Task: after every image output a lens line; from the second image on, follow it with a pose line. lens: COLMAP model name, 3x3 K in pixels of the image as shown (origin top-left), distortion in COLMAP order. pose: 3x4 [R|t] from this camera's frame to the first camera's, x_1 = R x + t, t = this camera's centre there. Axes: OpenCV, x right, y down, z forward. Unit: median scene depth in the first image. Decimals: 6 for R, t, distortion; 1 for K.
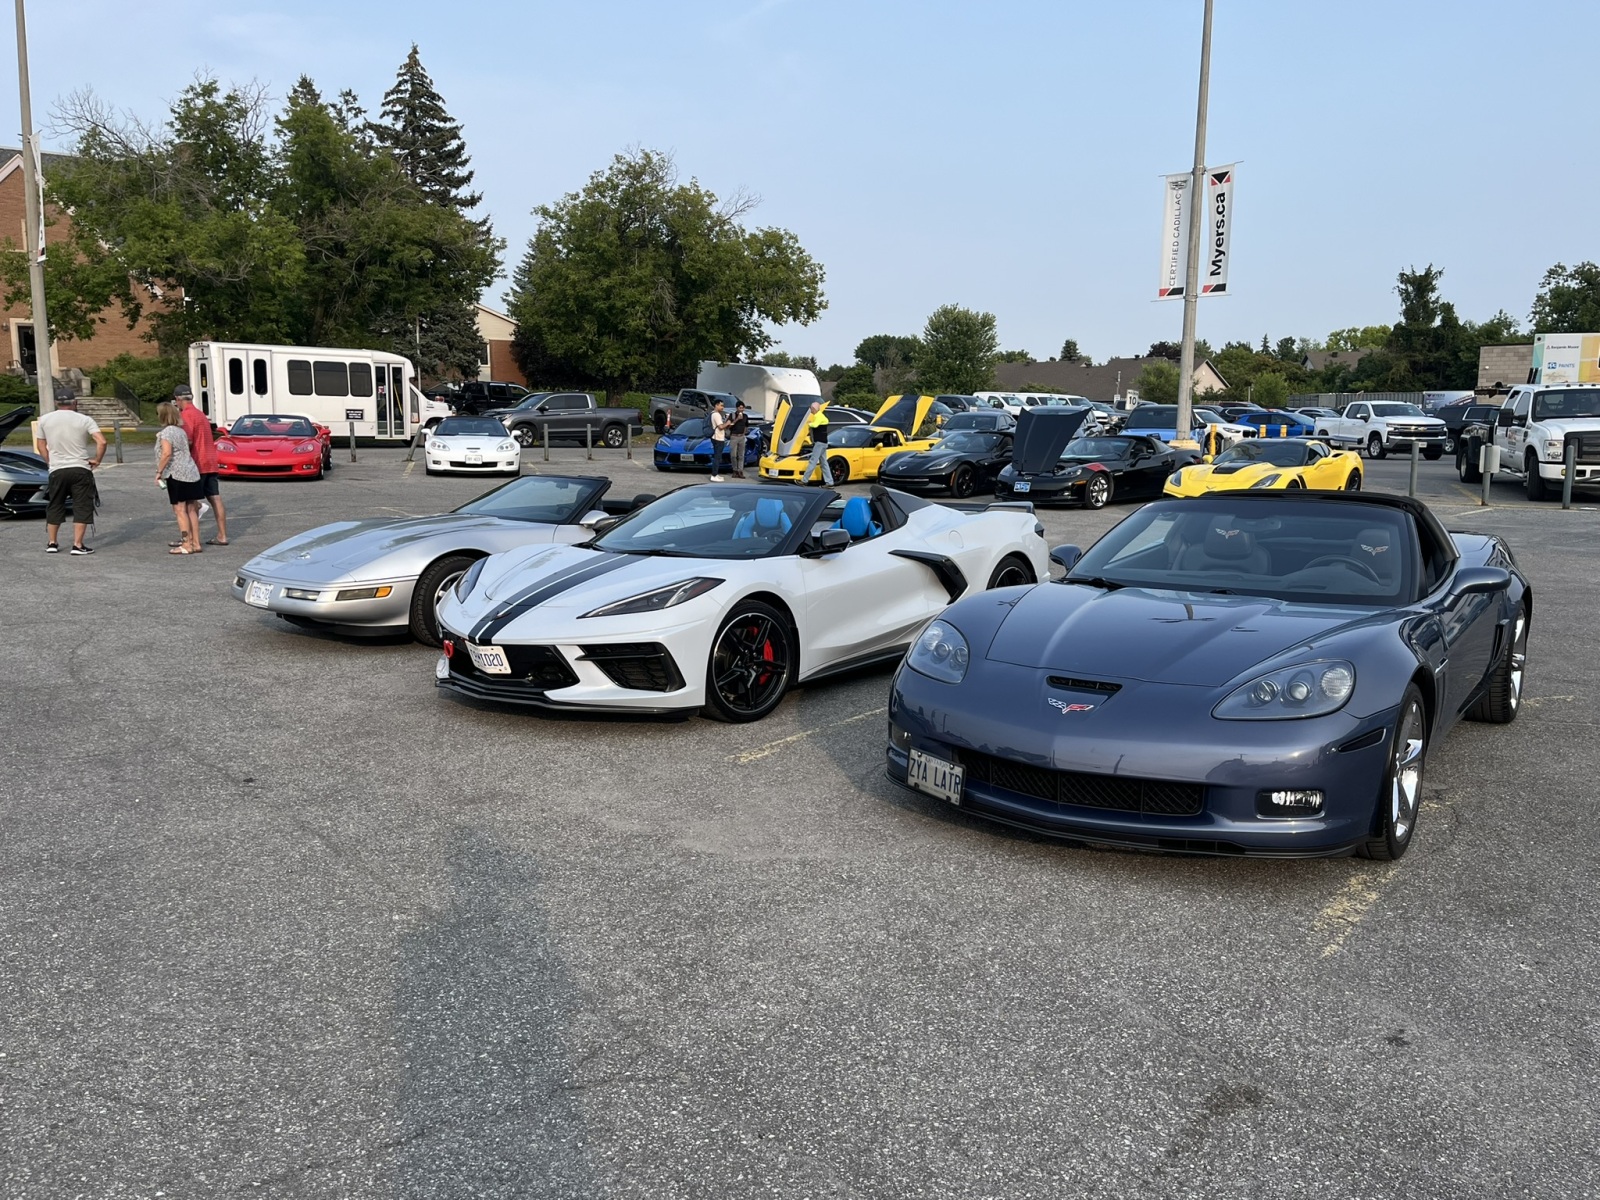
lens RADIAL K [[1267.8, 0, 793.2], [0, 1267.8, 605.5], [0, 0, 1]] dist [0.054463, -0.052820]
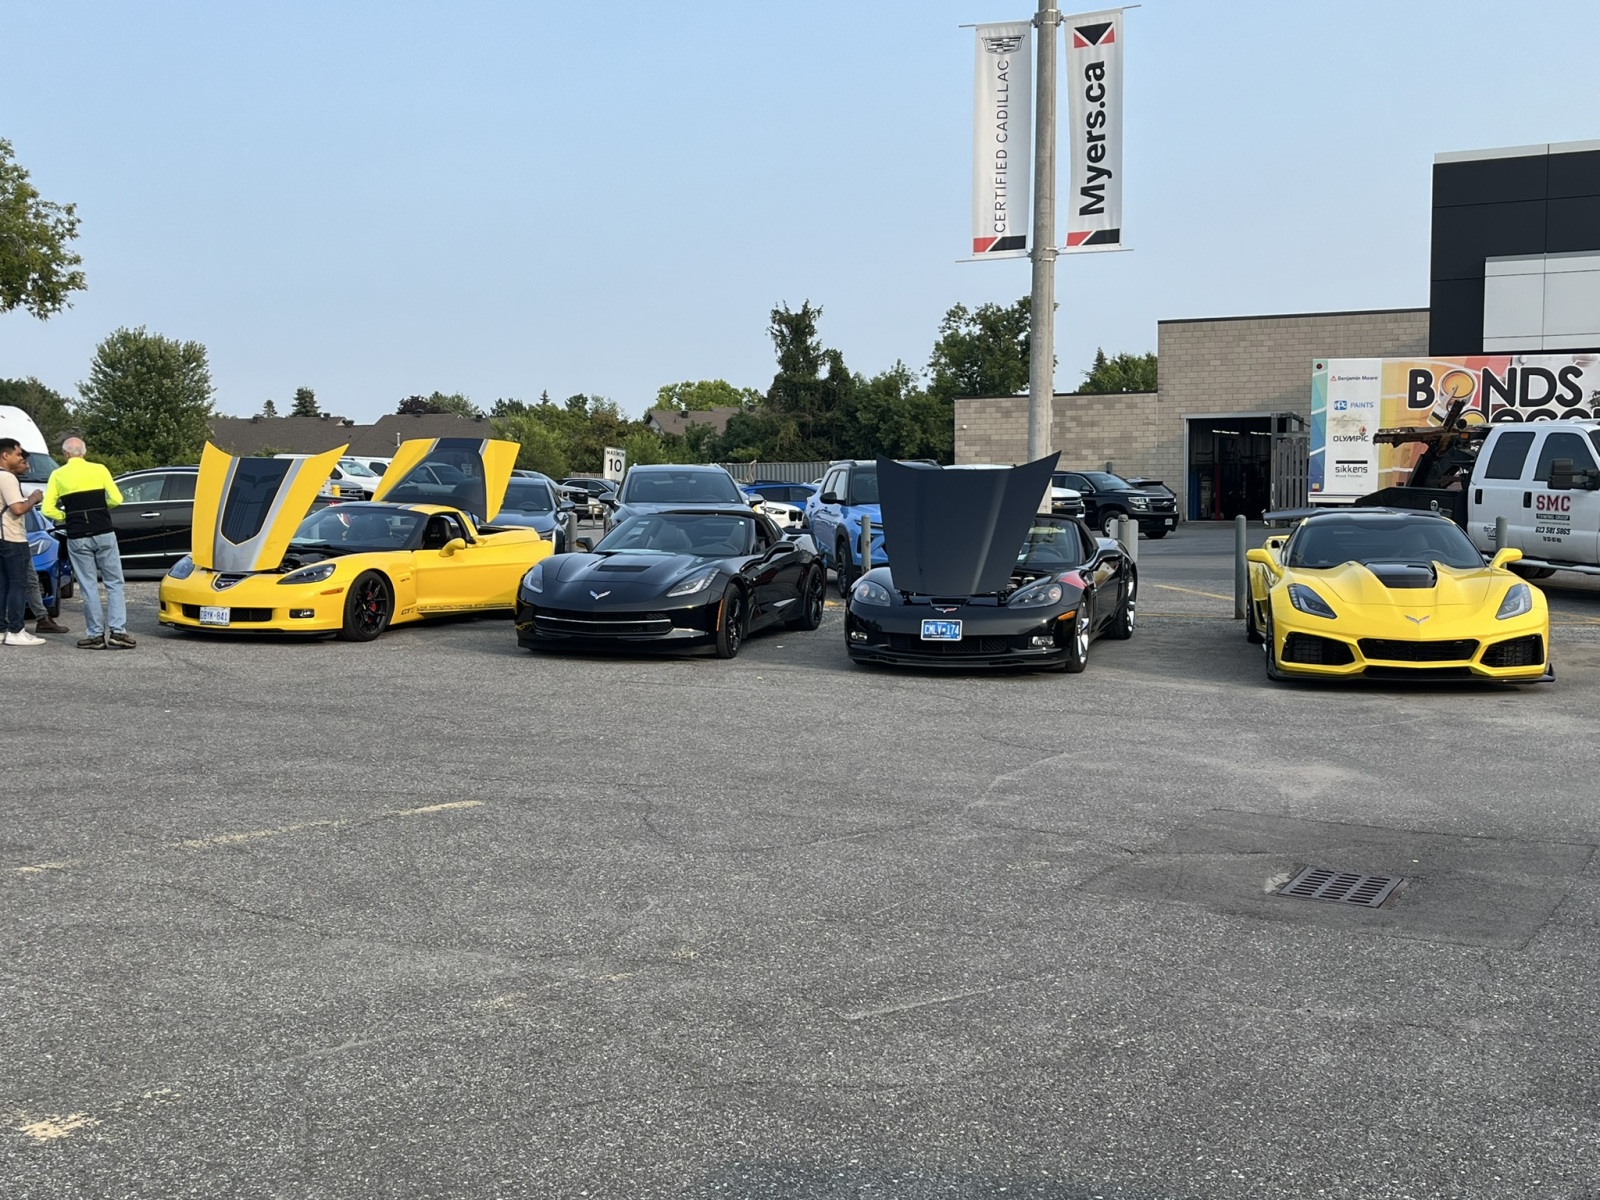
lens RADIAL K [[1722.4, 0, 789.5], [0, 1722.4, 603.1], [0, 0, 1]] dist [0.066818, 0.000000]
pose [[0.869874, -0.041073, 0.491560, -0.079223], [0.084064, 0.994293, -0.065680, -0.033942], [-0.486057, 0.098456, 0.868363, 0.253238]]
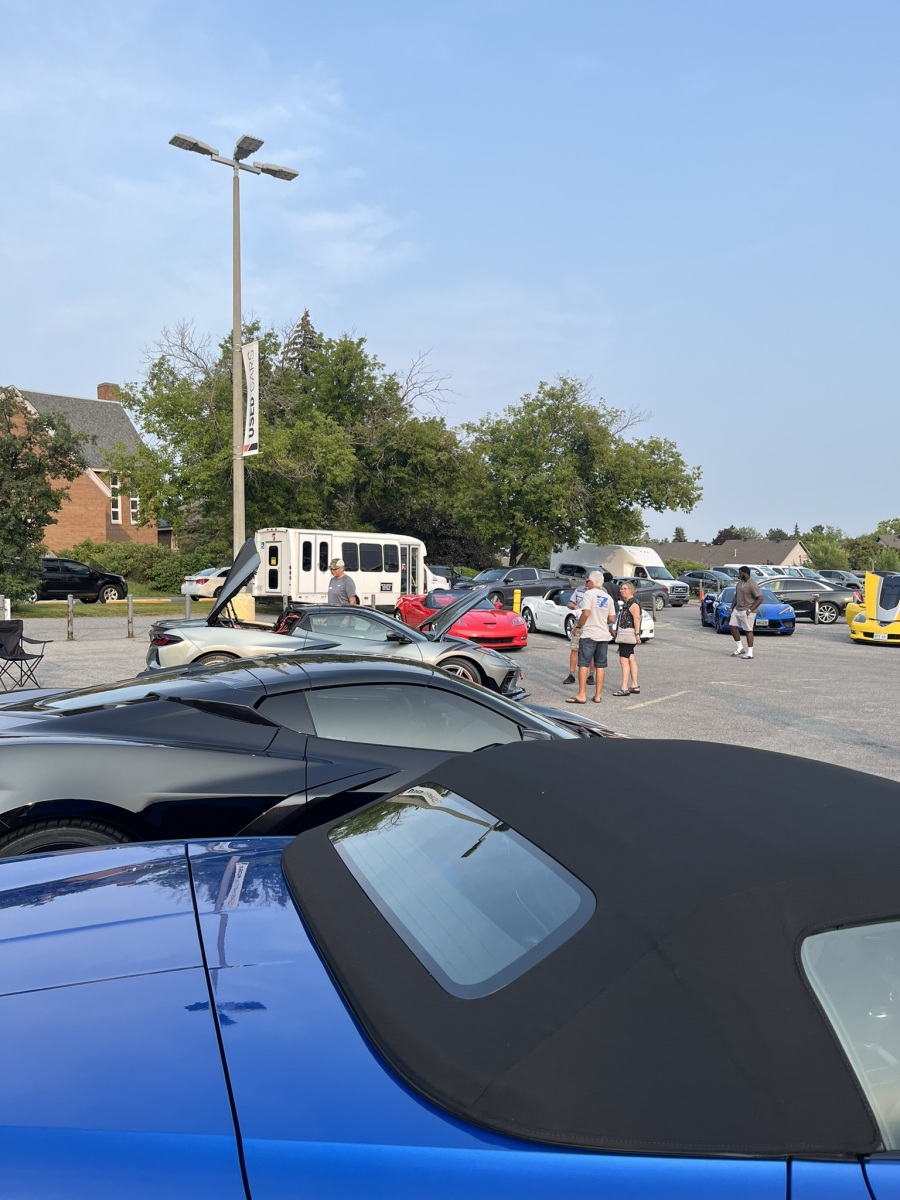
lens RADIAL K [[913.1, 0, 446.4], [0, 913.1, 600.0], [0, 0, 1]] dist [0.038934, -0.022879]
pose [[0.999461, -0.006707, 0.032131, -0.255063], [0.010759, 0.991762, -0.127640, -0.023149], [-0.031011, 0.127917, 0.991300, 0.127965]]
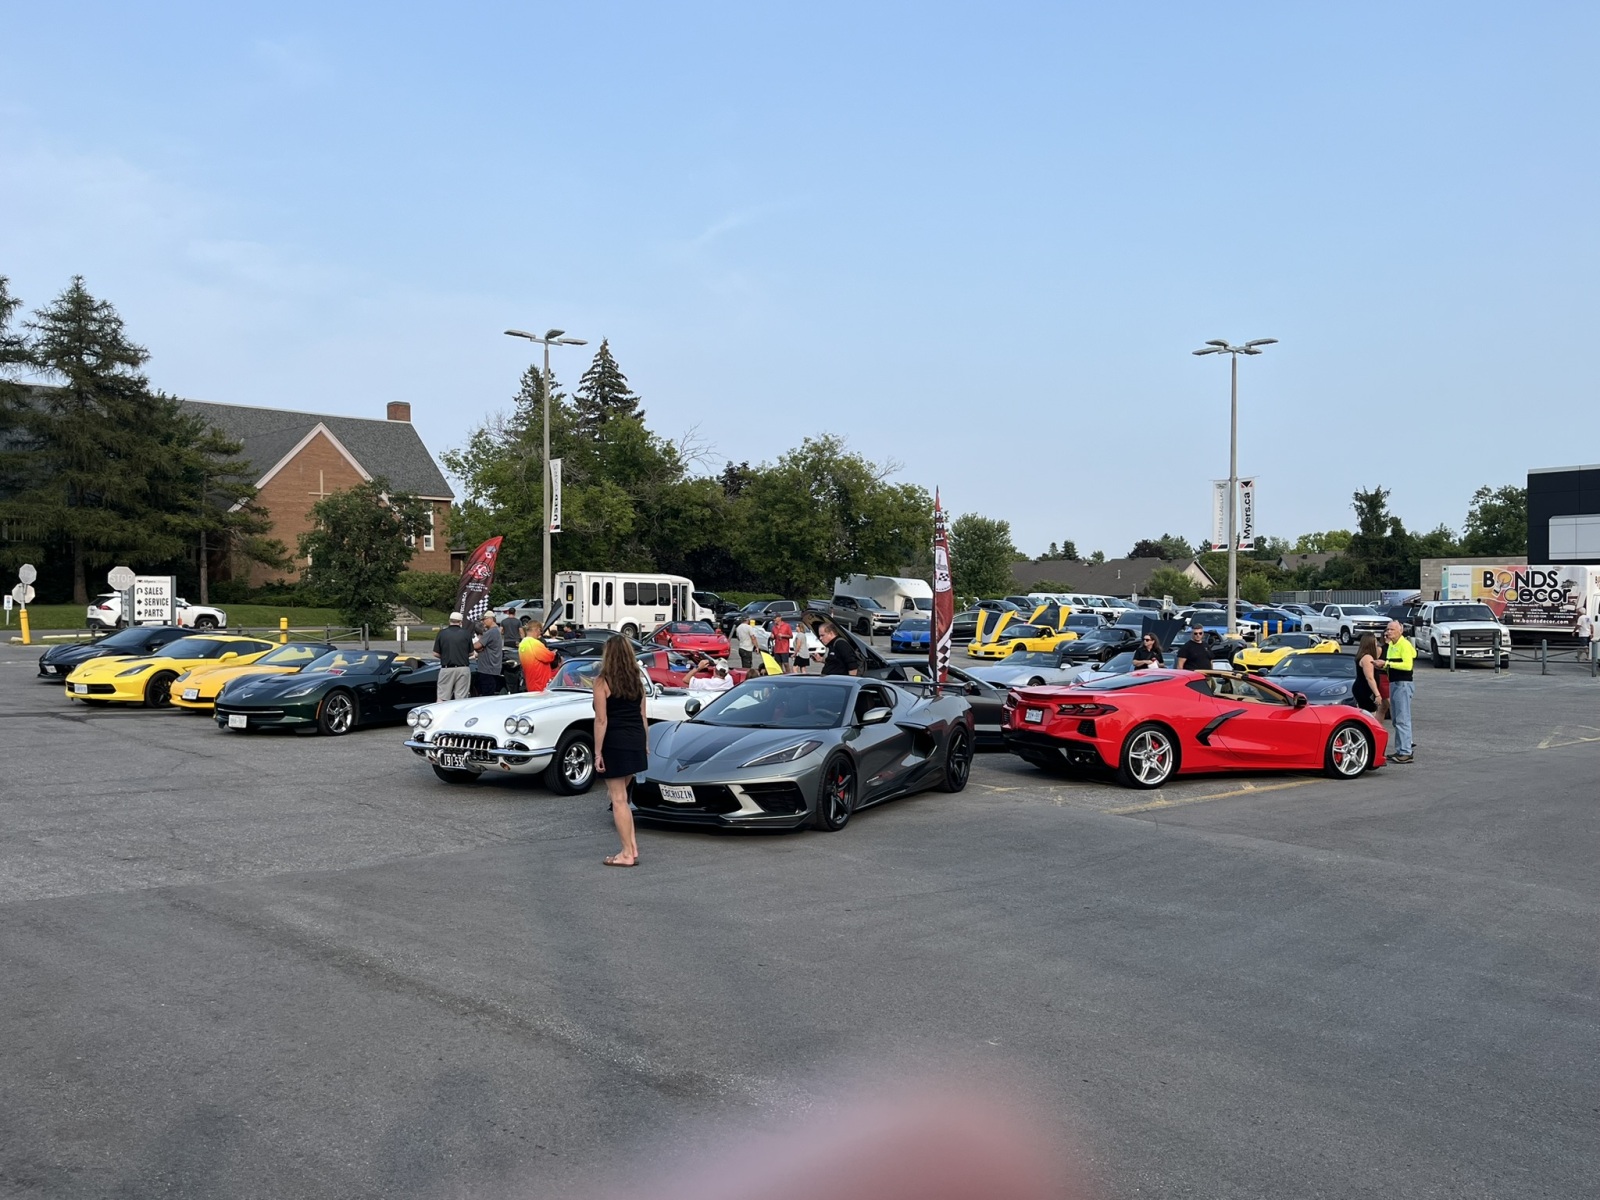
lens RADIAL K [[1267.8, 0, 793.1], [0, 1267.8, 612.0], [0, 0, 1]] dist [0.054463, -0.052820]
pose [[0.999846, -0.003708, 0.017178, -0.173074], [0.006106, 0.989881, -0.141769, 0.044084], [-0.016478, 0.141852, 0.989751, -0.377246]]
